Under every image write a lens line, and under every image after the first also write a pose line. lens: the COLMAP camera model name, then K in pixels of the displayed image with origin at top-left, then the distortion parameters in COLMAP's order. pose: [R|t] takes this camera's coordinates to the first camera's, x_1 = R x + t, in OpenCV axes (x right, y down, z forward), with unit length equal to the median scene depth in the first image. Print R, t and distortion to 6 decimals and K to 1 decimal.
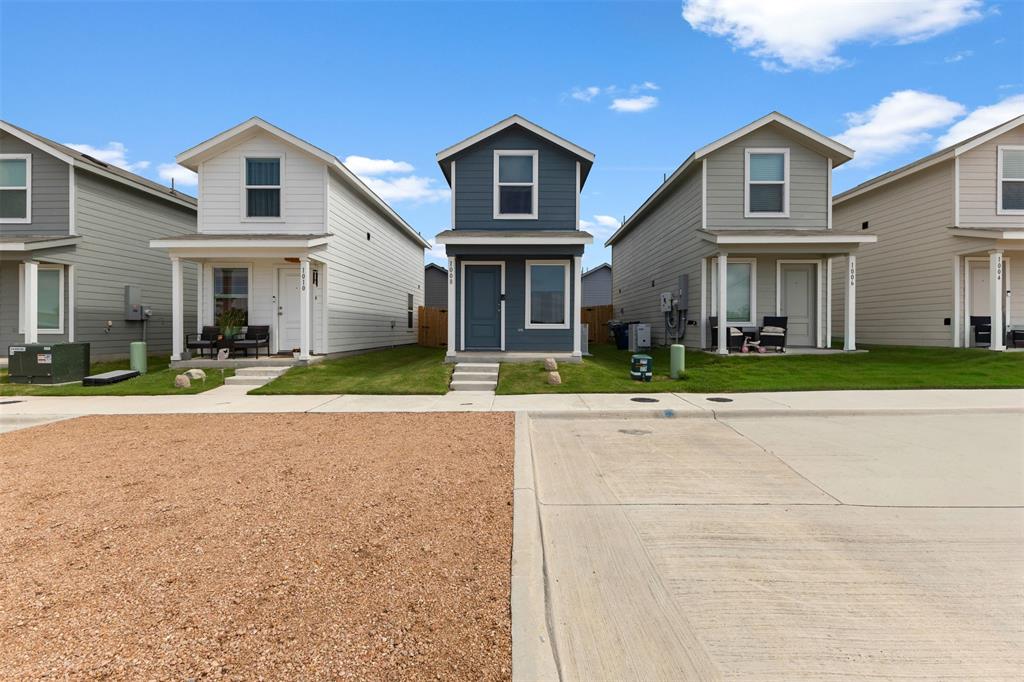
lens RADIAL K [[441.5, 0, 520.5], [0, 441.5, 336.0], [0, 0, 1]] dist [0.008911, -0.000467]
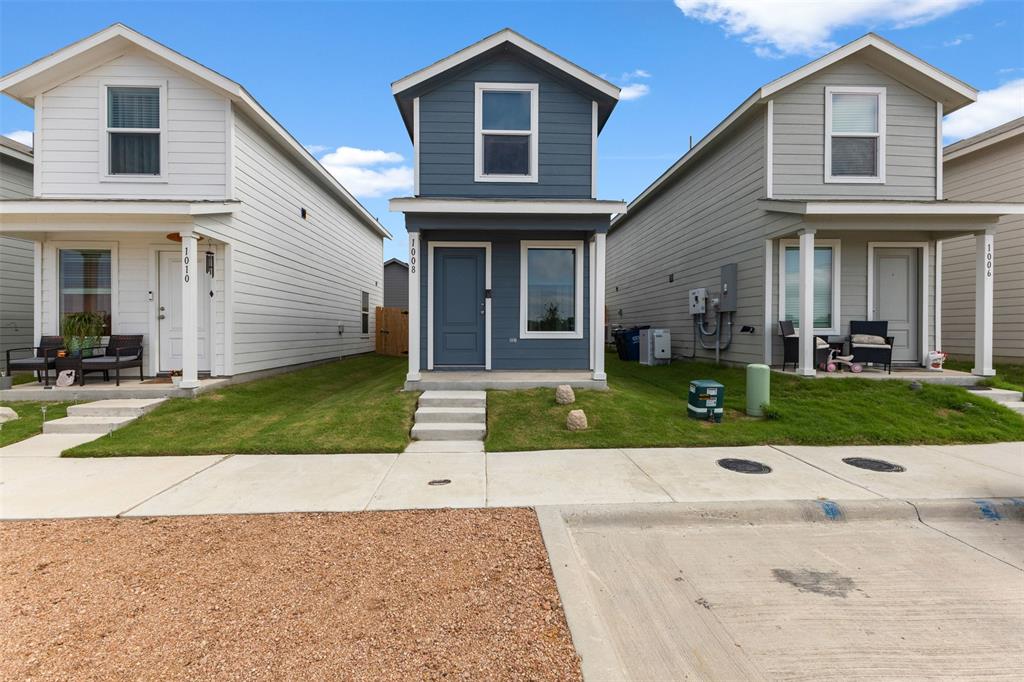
lens RADIAL K [[441.5, 0, 503.7], [0, 441.5, 337.5], [0, 0, 1]] dist [0.008911, -0.000467]
pose [[0.999326, -0.002051, 0.036639, -0.041340], [0.002062, 0.999998, -0.000256, -0.018003], [-0.036639, 0.000331, 0.999329, 0.300365]]
